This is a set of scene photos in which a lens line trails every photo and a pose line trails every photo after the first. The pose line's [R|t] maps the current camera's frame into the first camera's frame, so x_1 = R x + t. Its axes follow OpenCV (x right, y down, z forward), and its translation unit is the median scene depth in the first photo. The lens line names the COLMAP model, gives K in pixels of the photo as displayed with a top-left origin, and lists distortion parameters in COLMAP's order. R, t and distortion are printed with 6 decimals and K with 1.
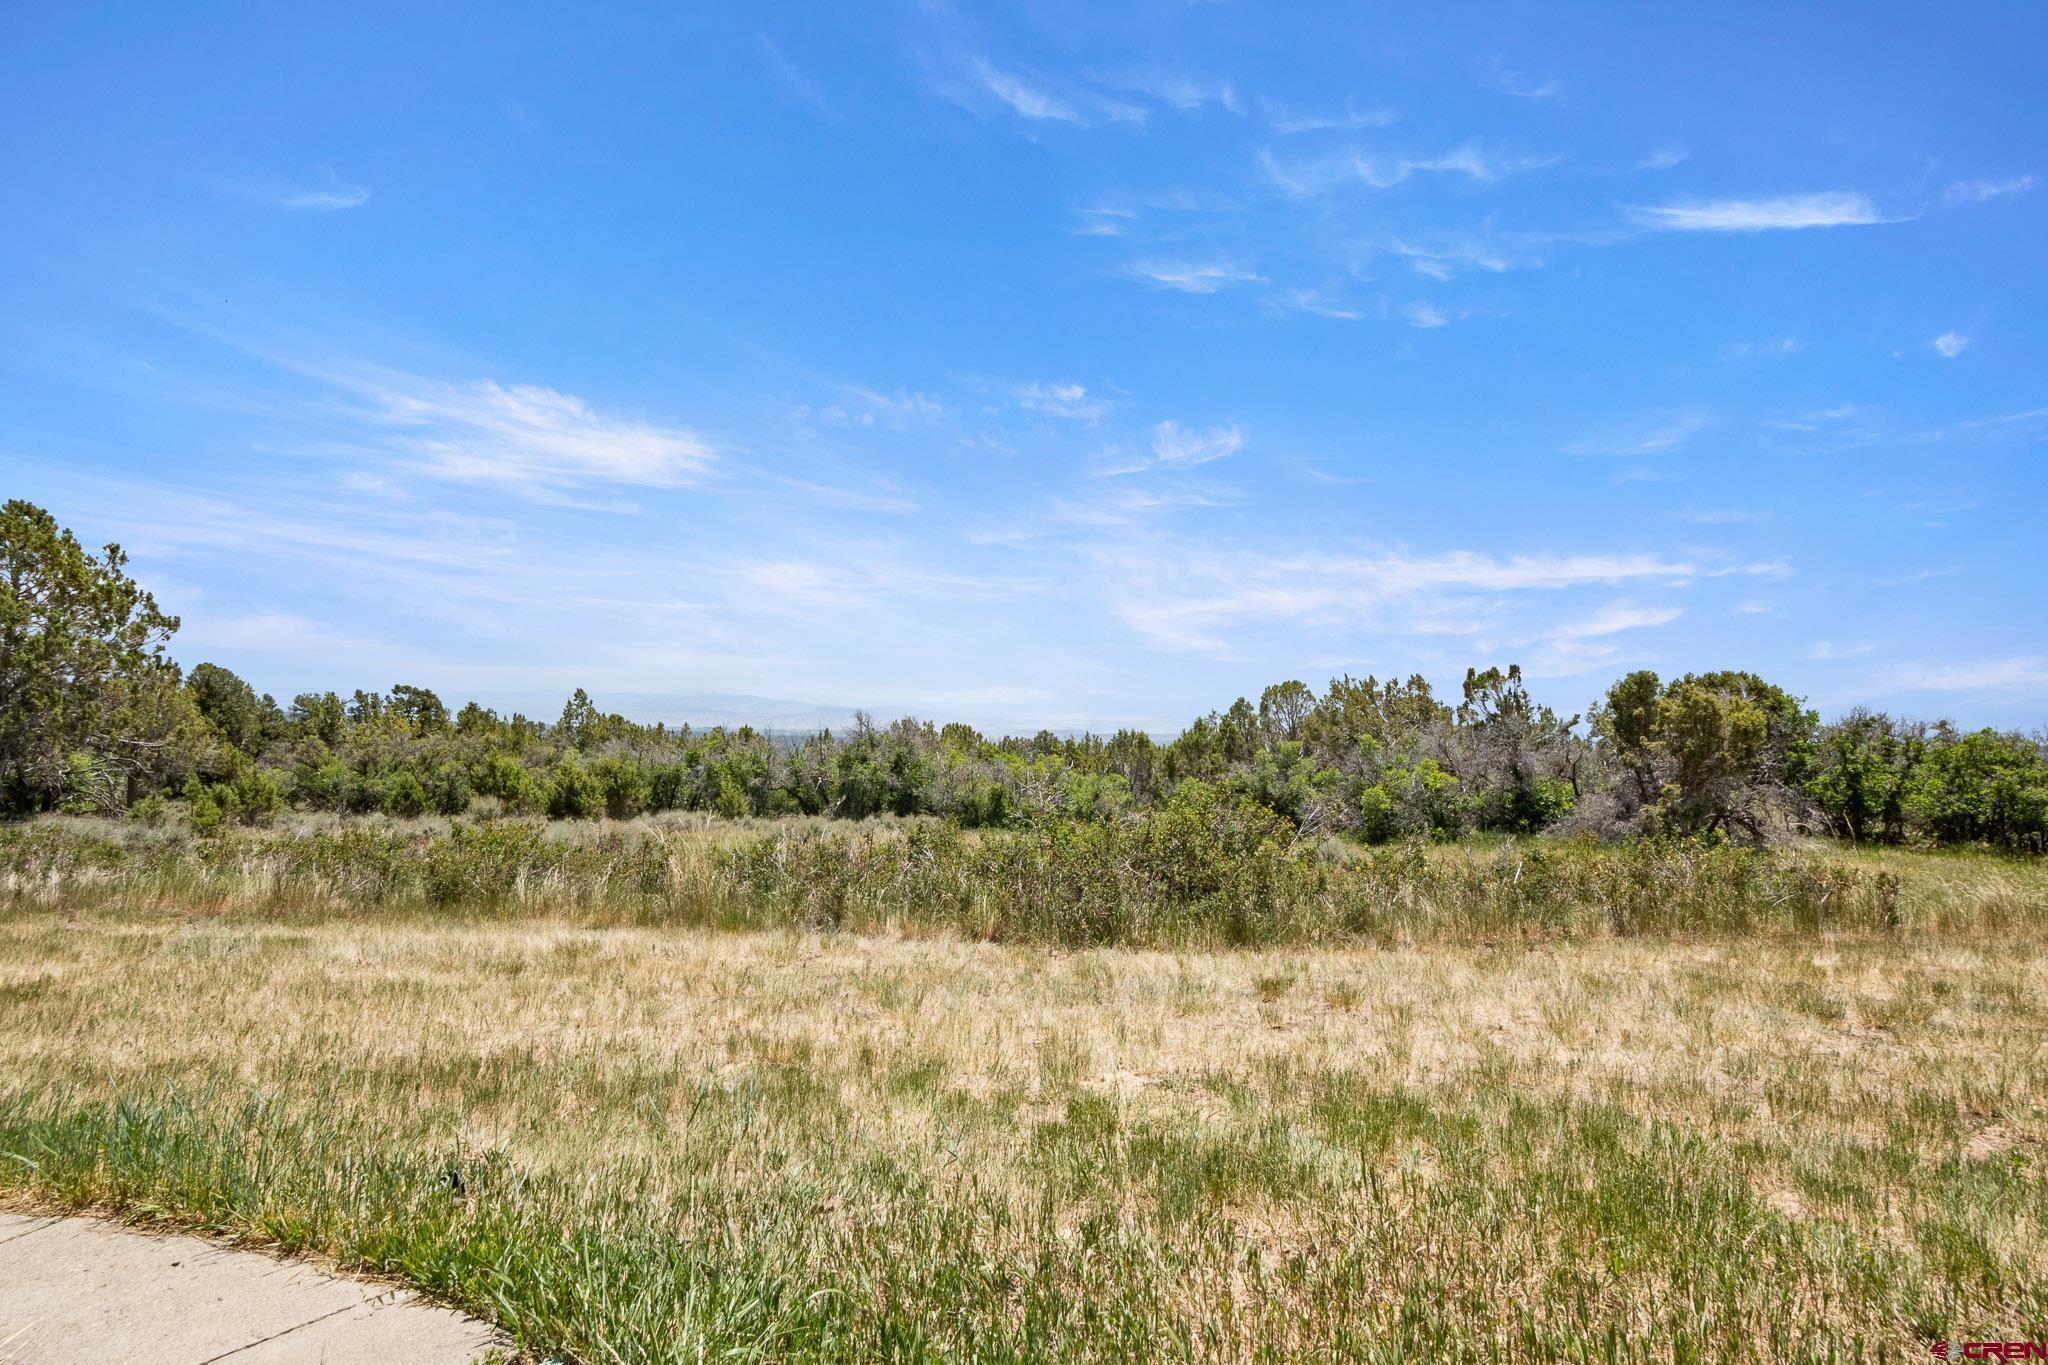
lens RADIAL K [[1127.7, 0, 1006.6], [0, 1127.7, 716.2], [0, 0, 1]] dist [-0.006288, -0.001691]
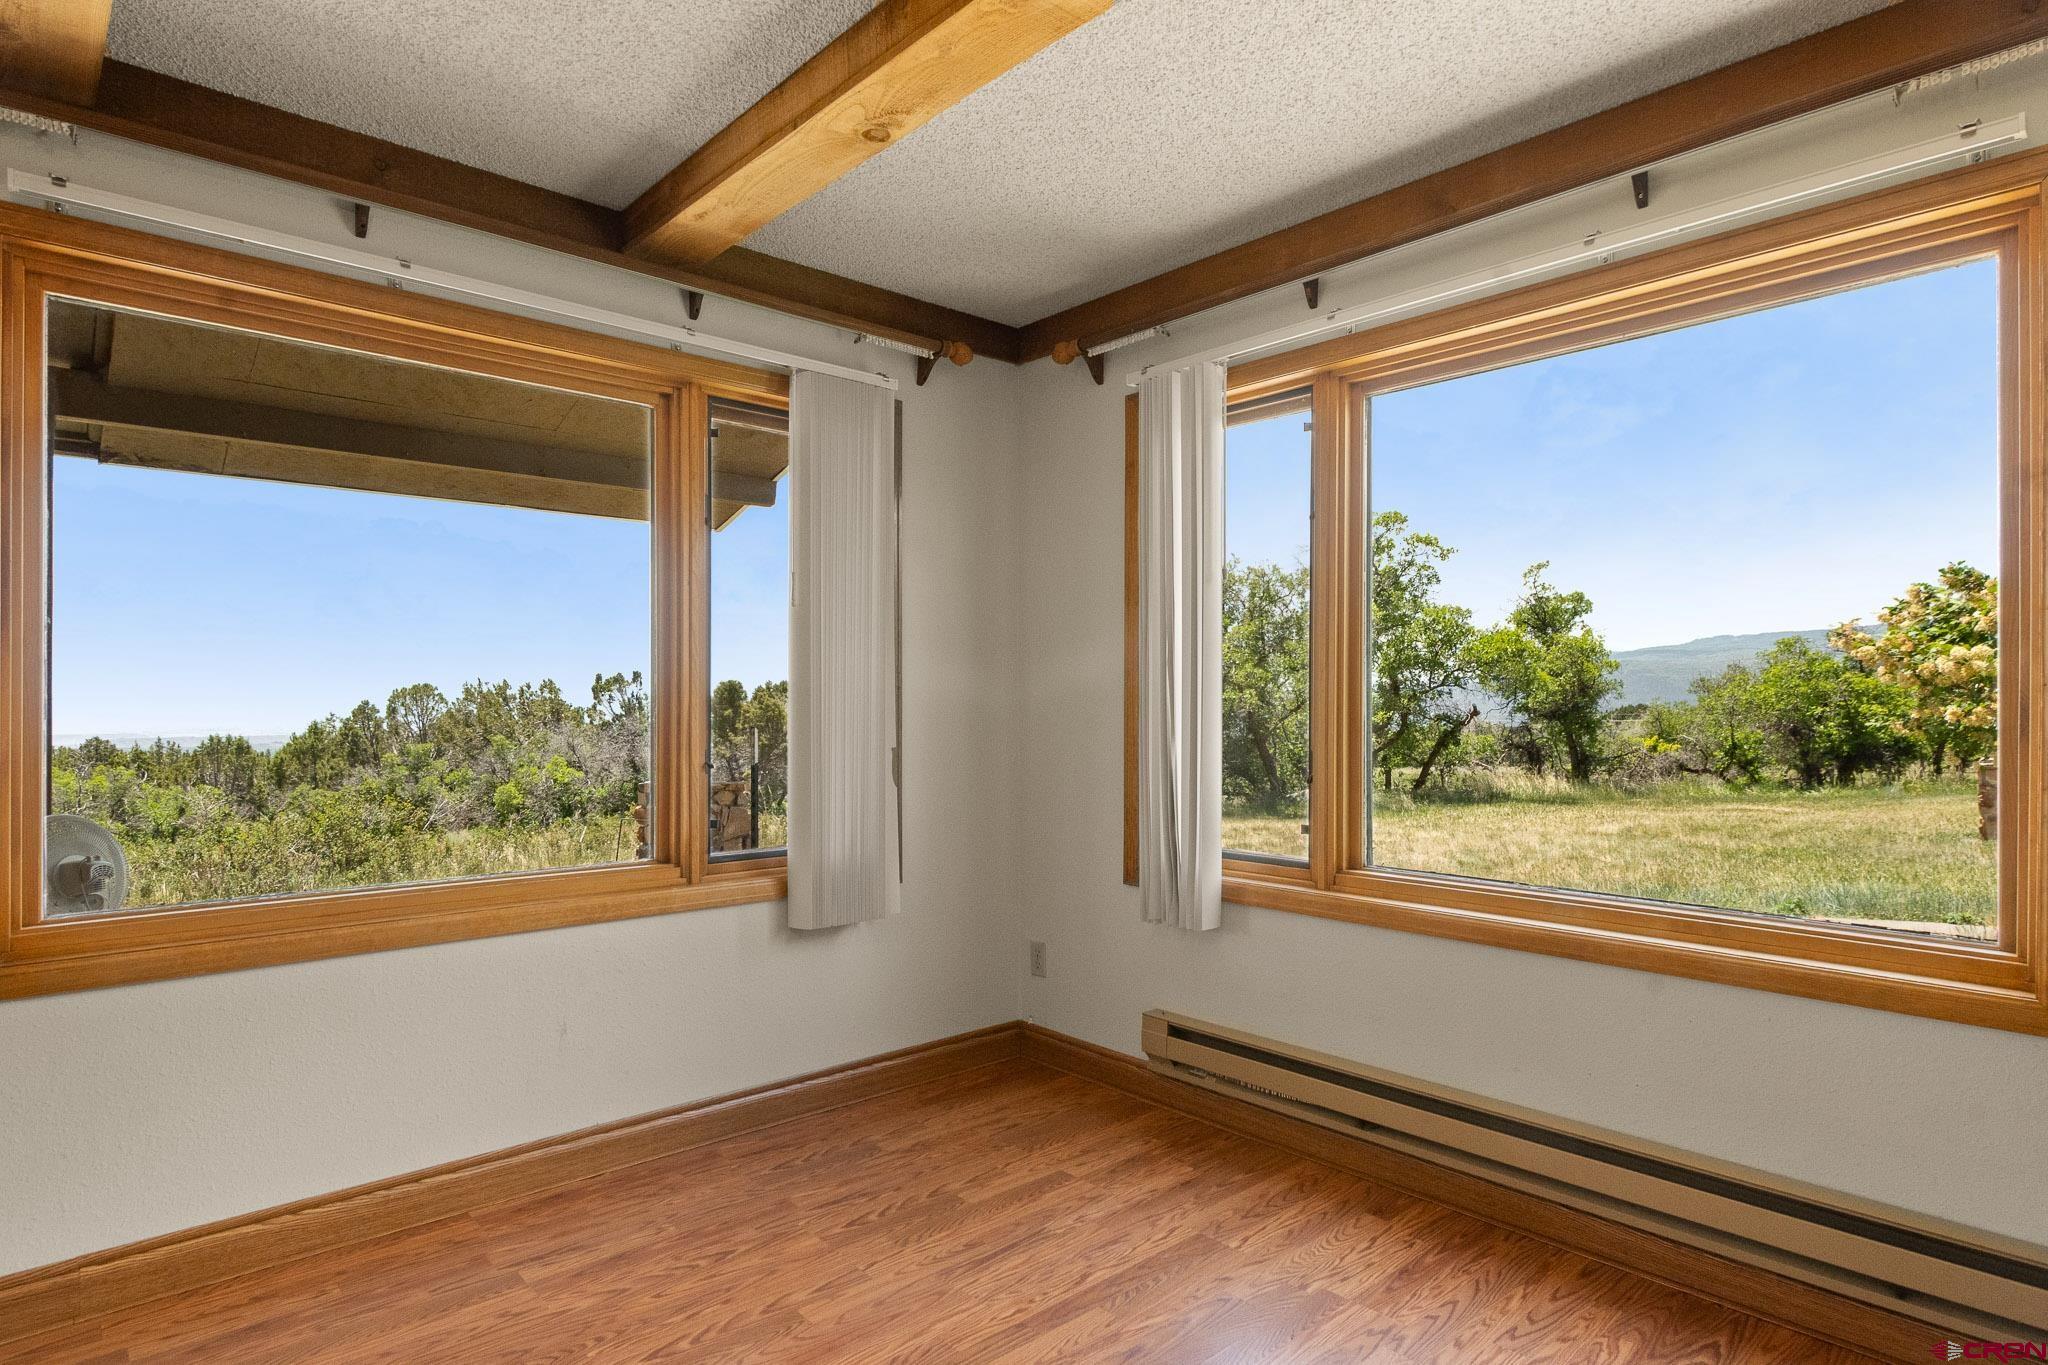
lens RADIAL K [[1127.7, 0, 1030.1], [0, 1127.7, 684.6], [0, 0, 1]] dist [-0.006288, -0.001691]
pose [[0.735923, 0.006825, 0.677031, -0.029758], [0.008589, 0.999775, -0.019415, -0.006331], [-0.677011, 0.020103, 0.735698, -0.112919]]
